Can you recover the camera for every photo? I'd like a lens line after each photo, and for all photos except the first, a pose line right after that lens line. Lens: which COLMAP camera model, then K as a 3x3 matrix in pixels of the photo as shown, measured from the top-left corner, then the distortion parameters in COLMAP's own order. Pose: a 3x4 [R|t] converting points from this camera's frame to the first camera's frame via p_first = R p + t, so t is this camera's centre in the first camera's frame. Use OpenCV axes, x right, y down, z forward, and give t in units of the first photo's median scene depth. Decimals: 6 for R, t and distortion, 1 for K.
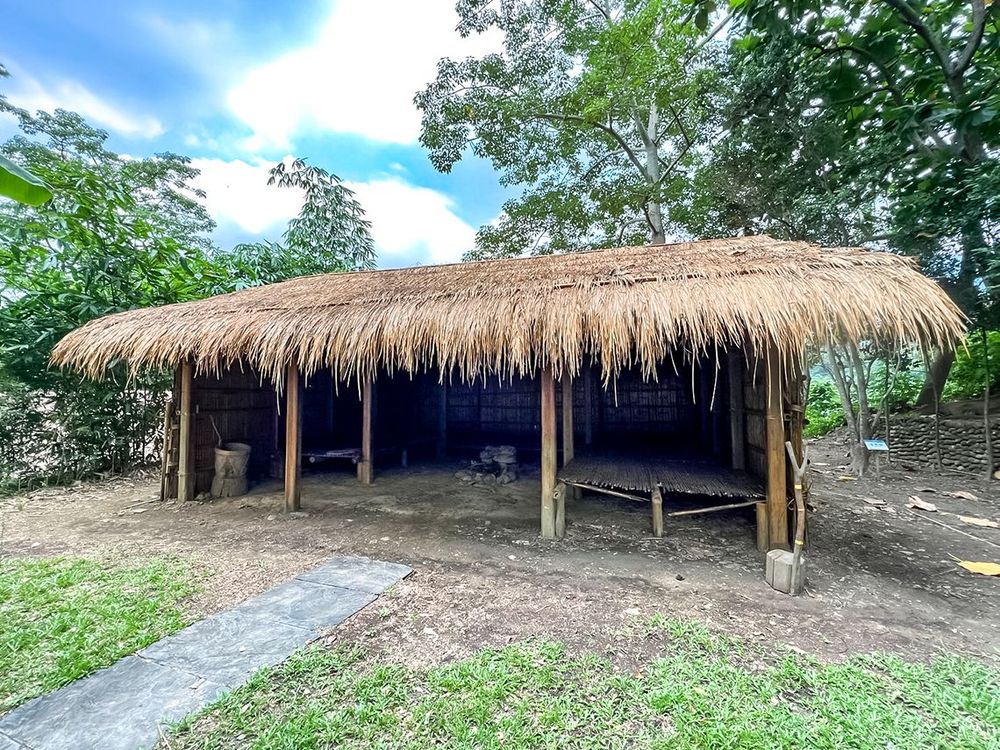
lens RADIAL K [[445.9, 0, 497.8], [0, 445.9, 372.3], [0, 0, 1]] dist [-0.013840, 0.004841]
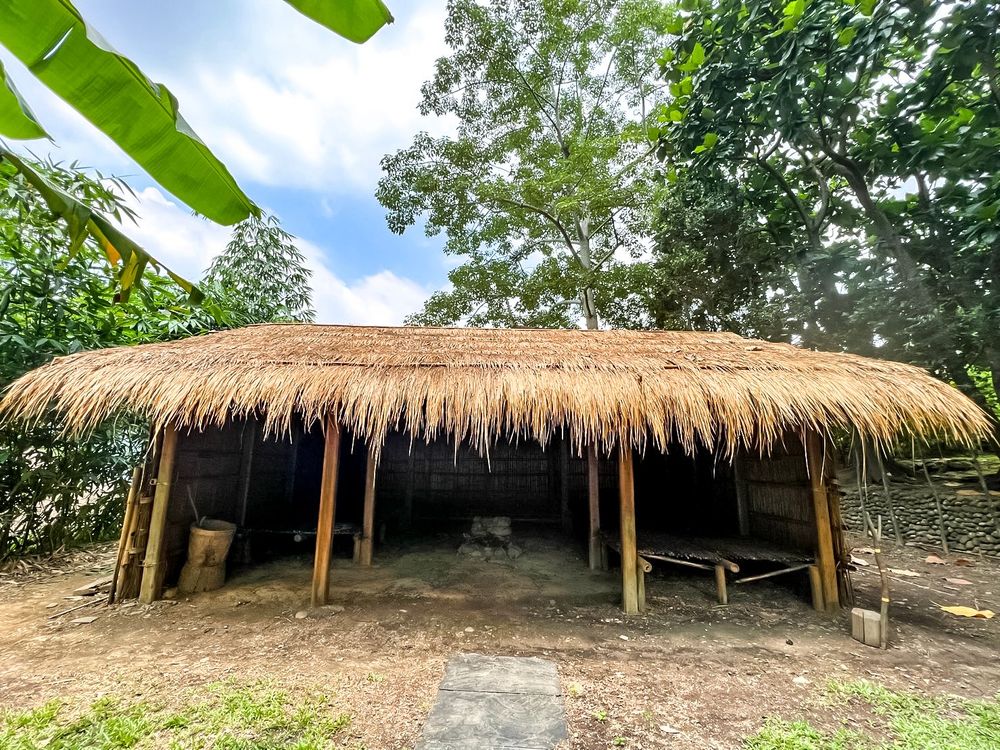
lens RADIAL K [[445.9, 0, 497.8], [0, 445.9, 372.3], [0, 0, 1]] dist [-0.013840, 0.004841]
pose [[0.955904, 0.074055, 0.284190, -0.289049], [-0.033319, 0.988784, -0.145590, -0.004308], [-0.291784, 0.129701, 0.947649, 0.044470]]
